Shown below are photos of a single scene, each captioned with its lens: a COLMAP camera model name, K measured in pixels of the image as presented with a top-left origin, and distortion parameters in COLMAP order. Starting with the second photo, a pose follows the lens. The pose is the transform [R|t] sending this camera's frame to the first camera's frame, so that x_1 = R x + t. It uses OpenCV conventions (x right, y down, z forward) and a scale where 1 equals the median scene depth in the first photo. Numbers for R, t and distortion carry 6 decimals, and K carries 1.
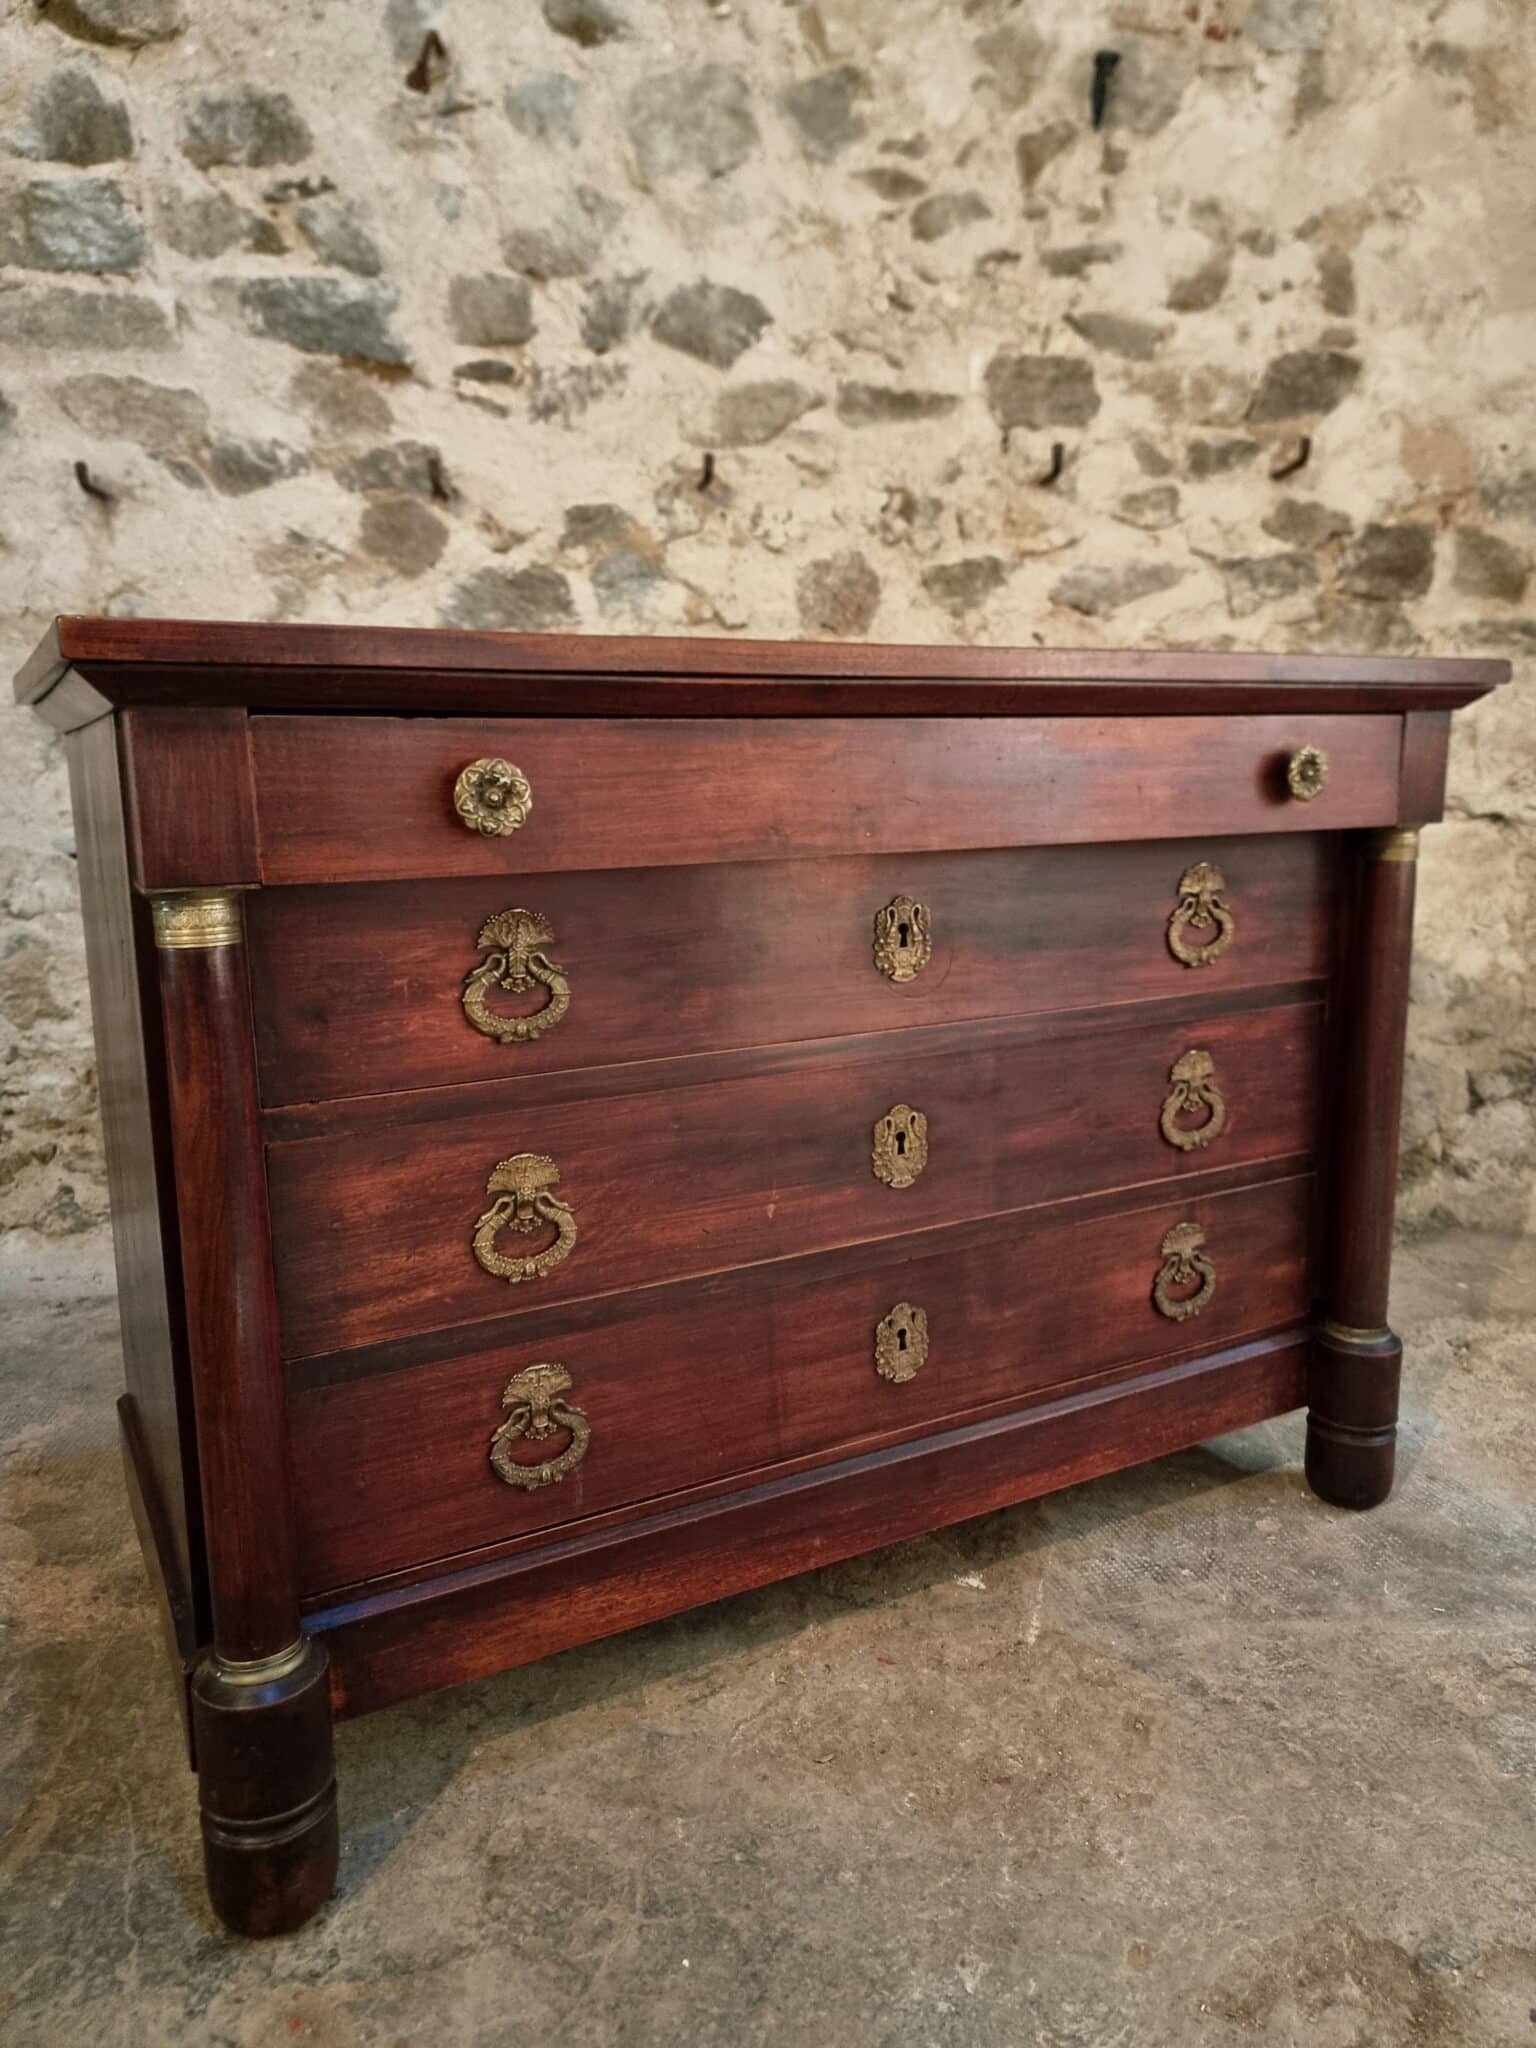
lens RADIAL K [[1436.0, 0, 759.9], [0, 1436.0, 1018.6], [0, 0, 1]] dist [0.051092, -0.052805]
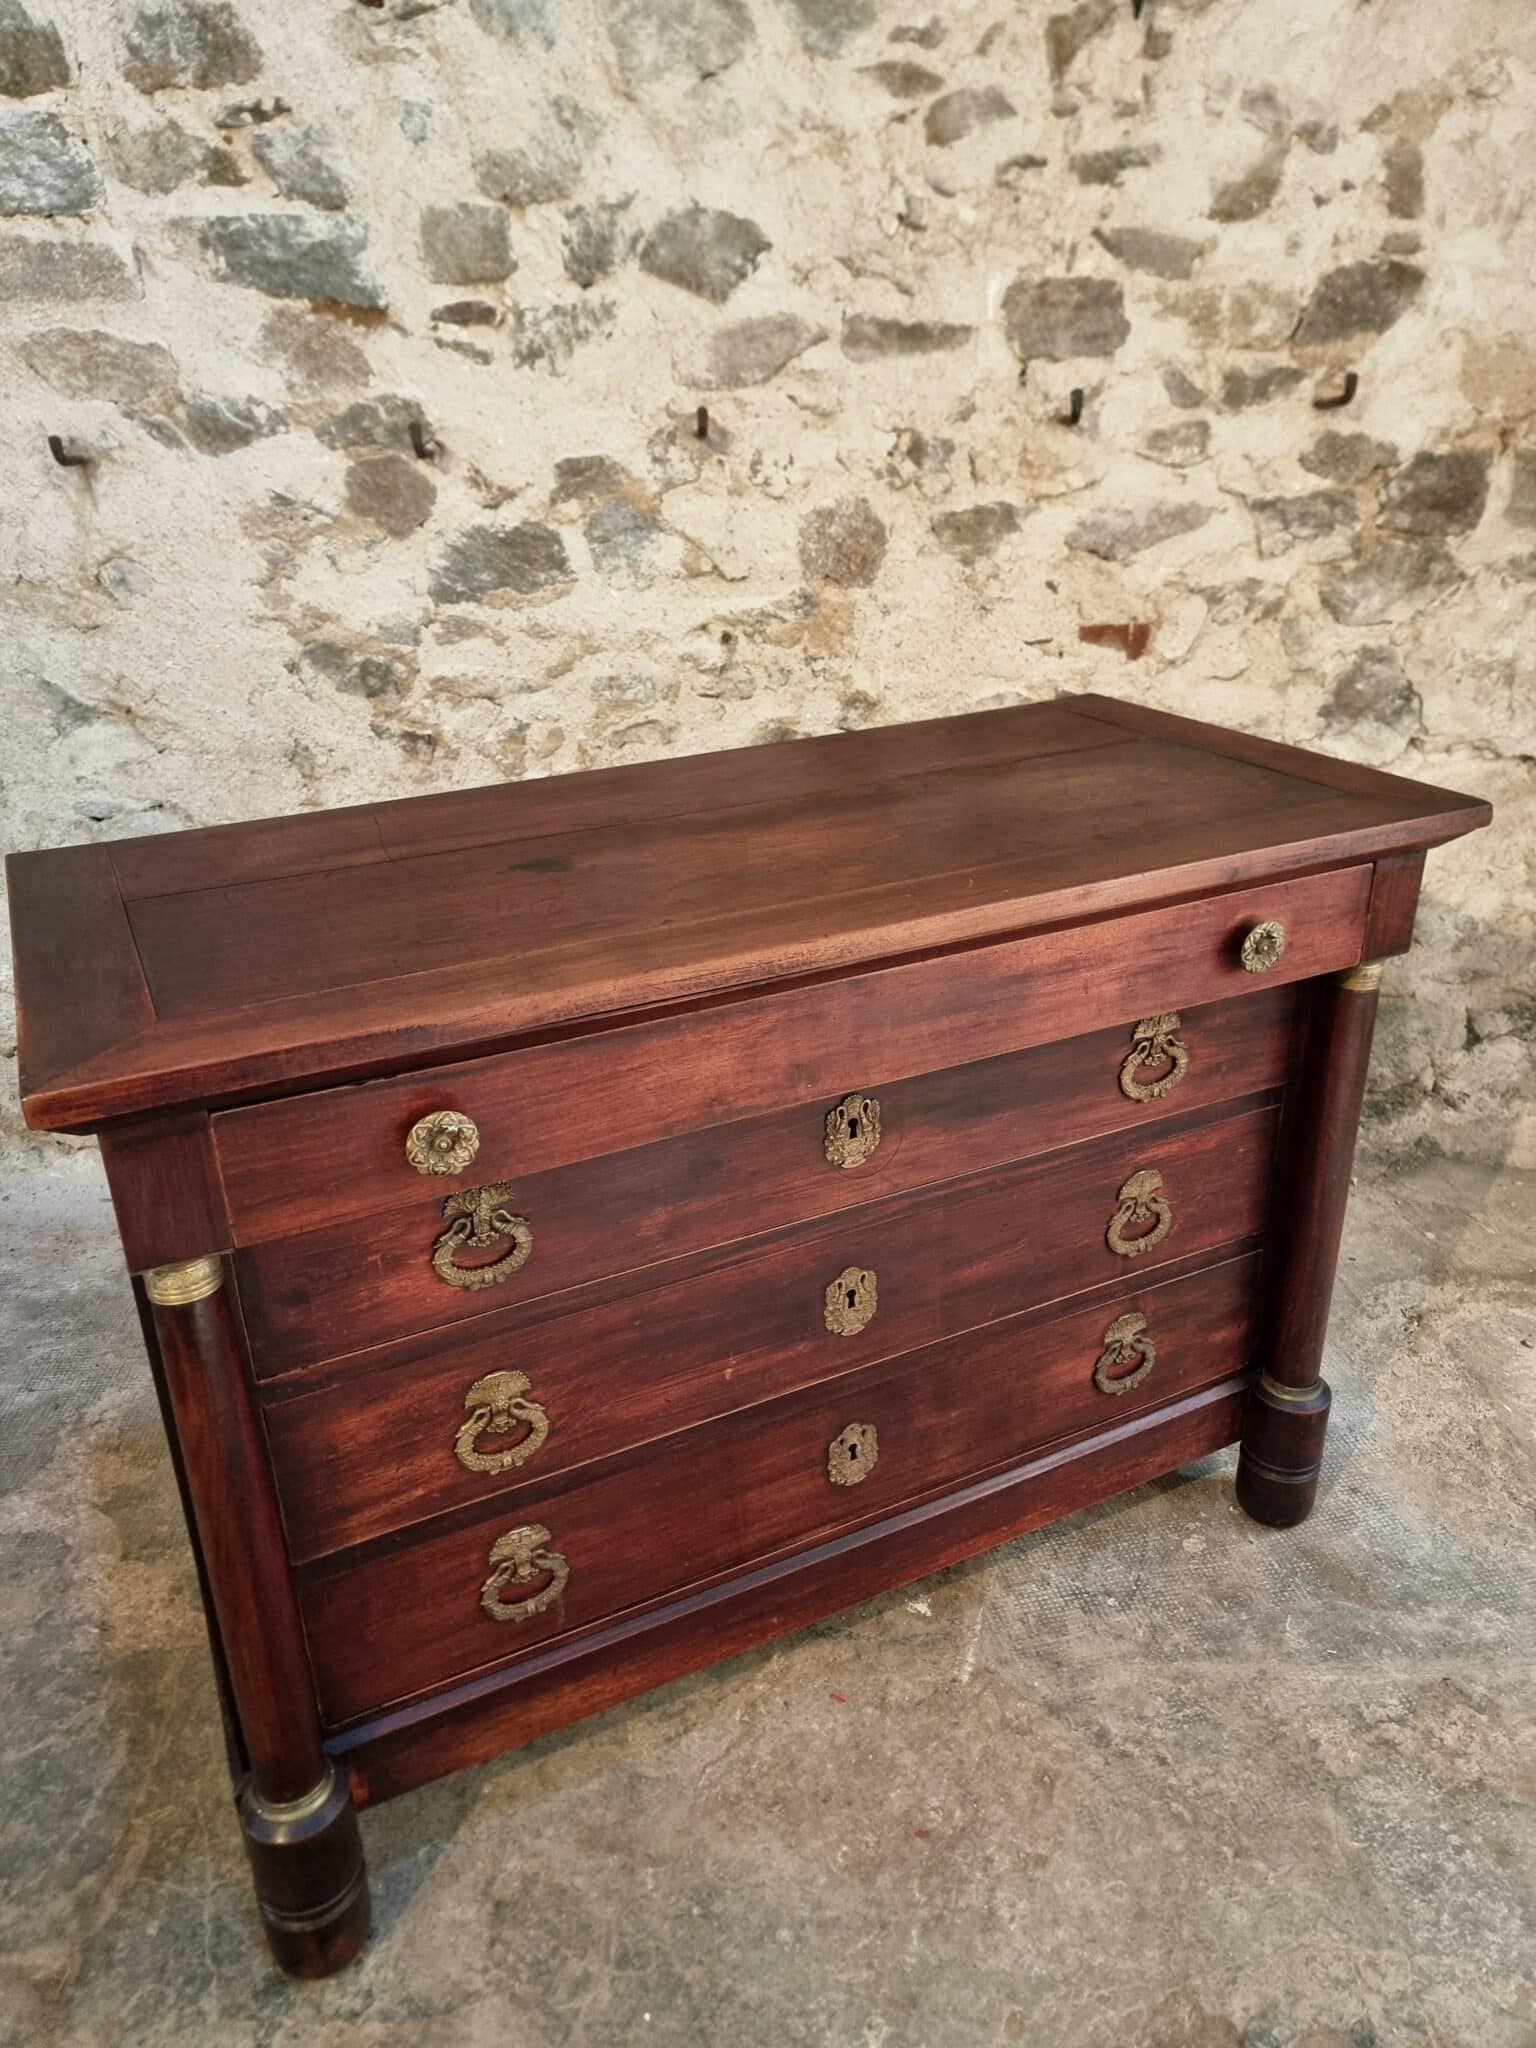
lens RADIAL K [[1427.8, 0, 743.7], [0, 1427.8, 1017.6], [0, 0, 1]] dist [0.053523, -0.049620]
pose [[0.998660, 0.006408, -0.051345, 0.042065], [0.005635, 0.972930, 0.231032, -0.219888], [0.051436, -0.231012, 0.971590, -0.002660]]
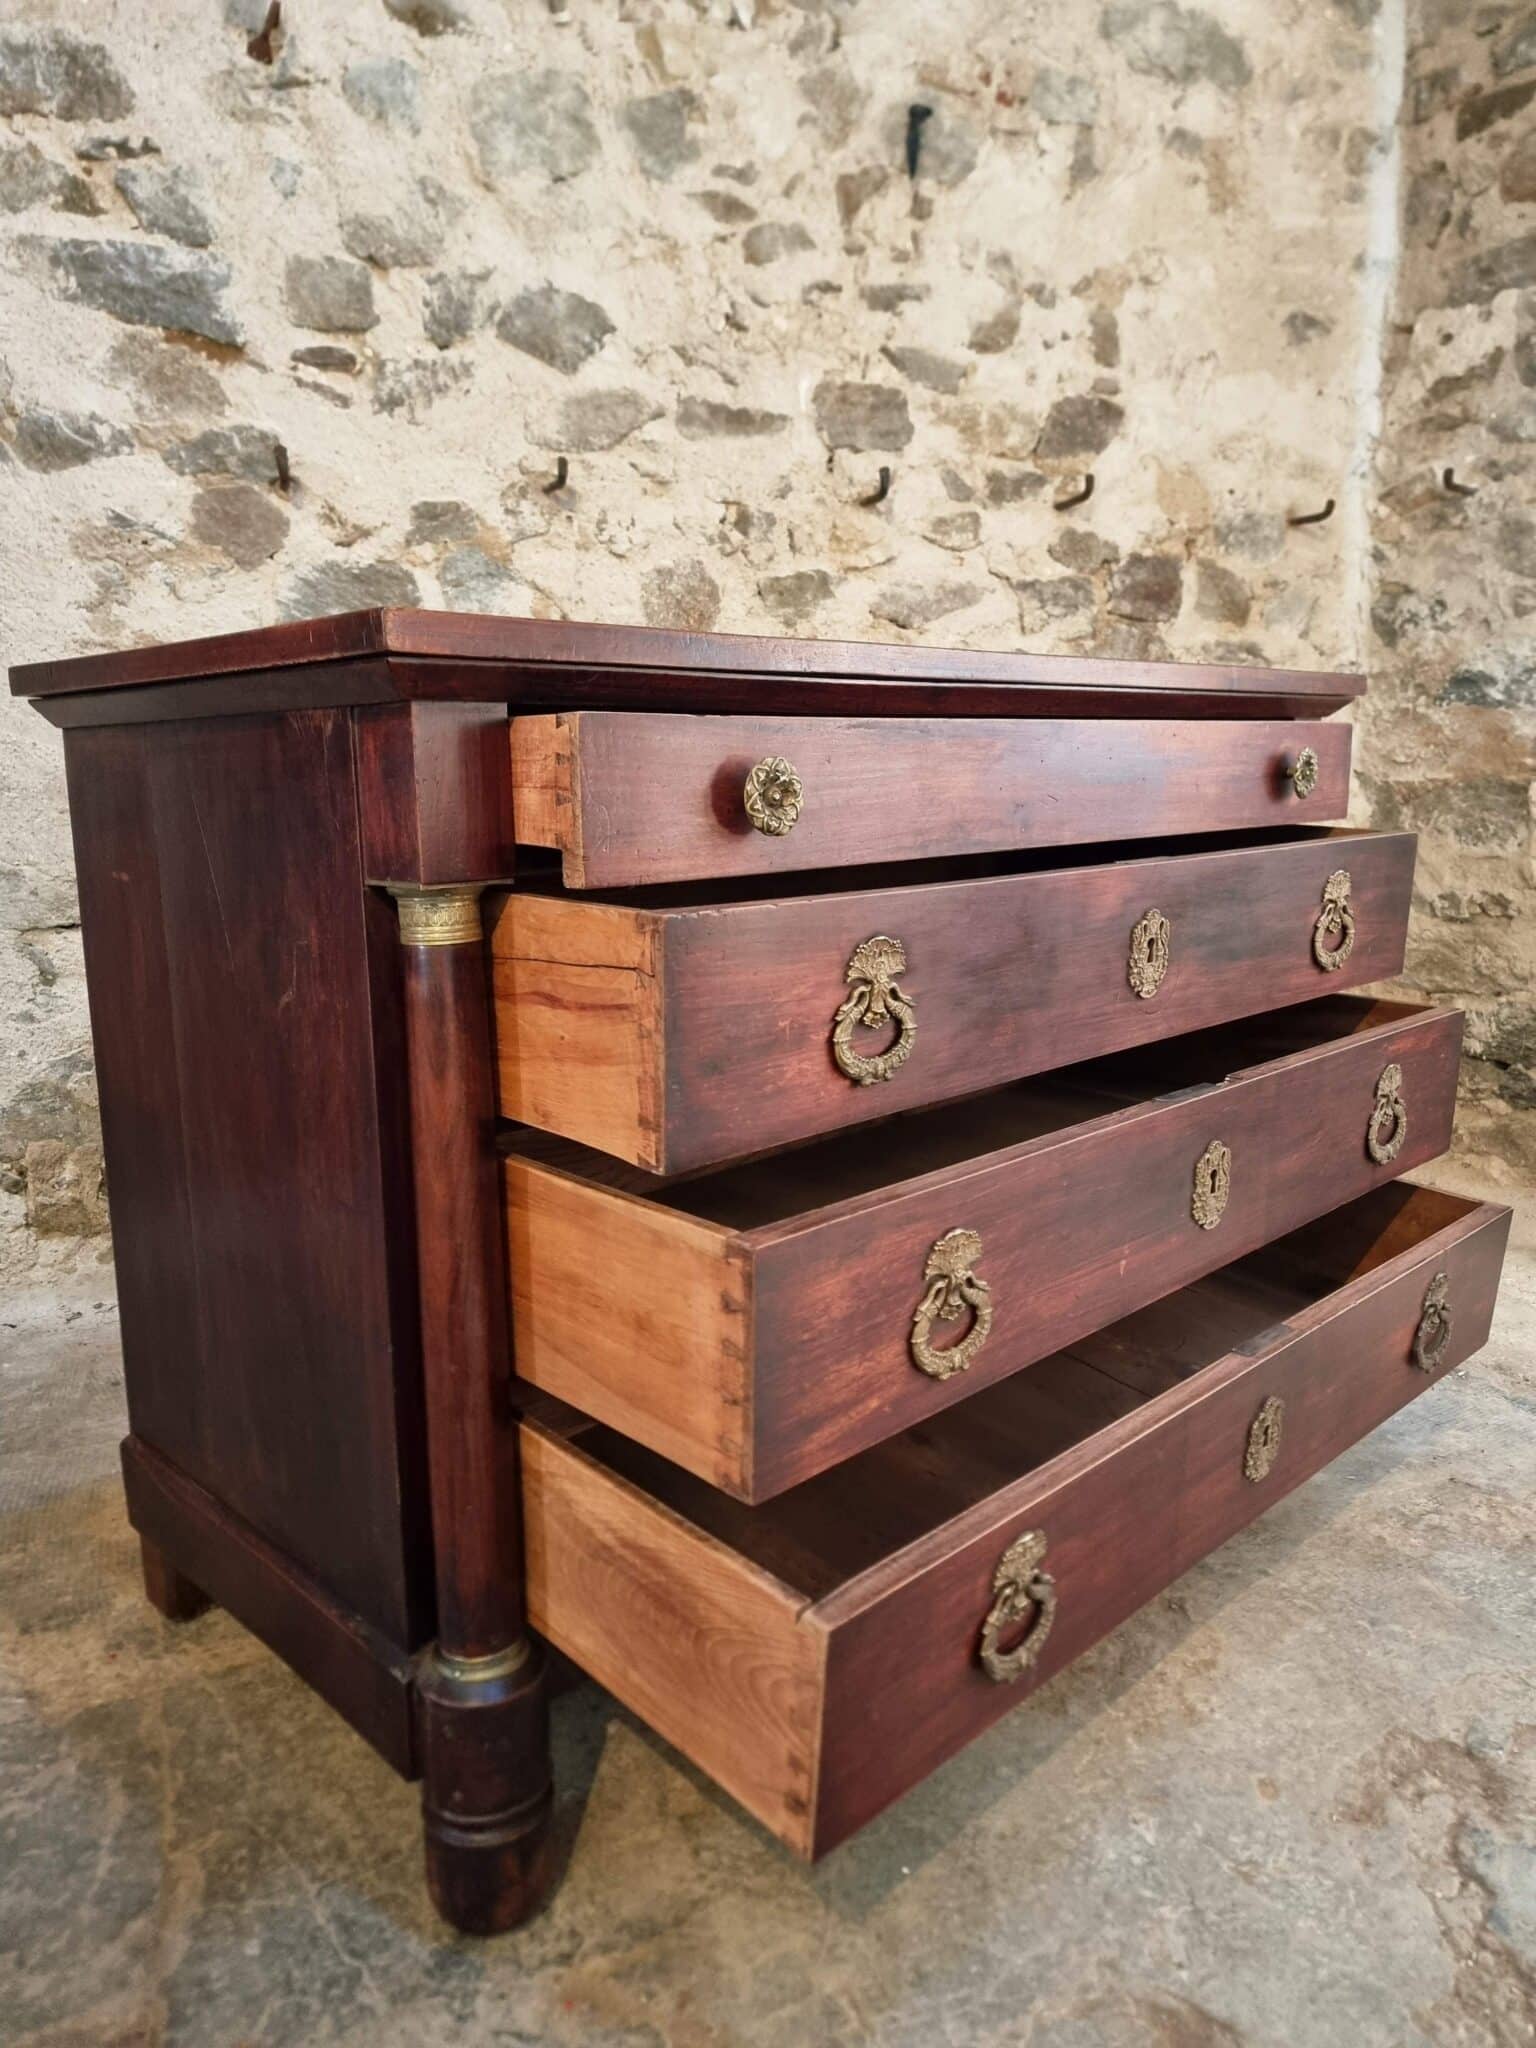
lens RADIAL K [[1426.2, 0, 746.7], [0, 1426.2, 1028.2], [0, 0, 1]] dist [0.060110, -0.056869]
pose [[0.963591, -0.047778, 0.263078, -0.194651], [0.046887, 0.998853, 0.009667, 0.004239], [-0.263238, 0.003020, 0.964726, -0.003242]]
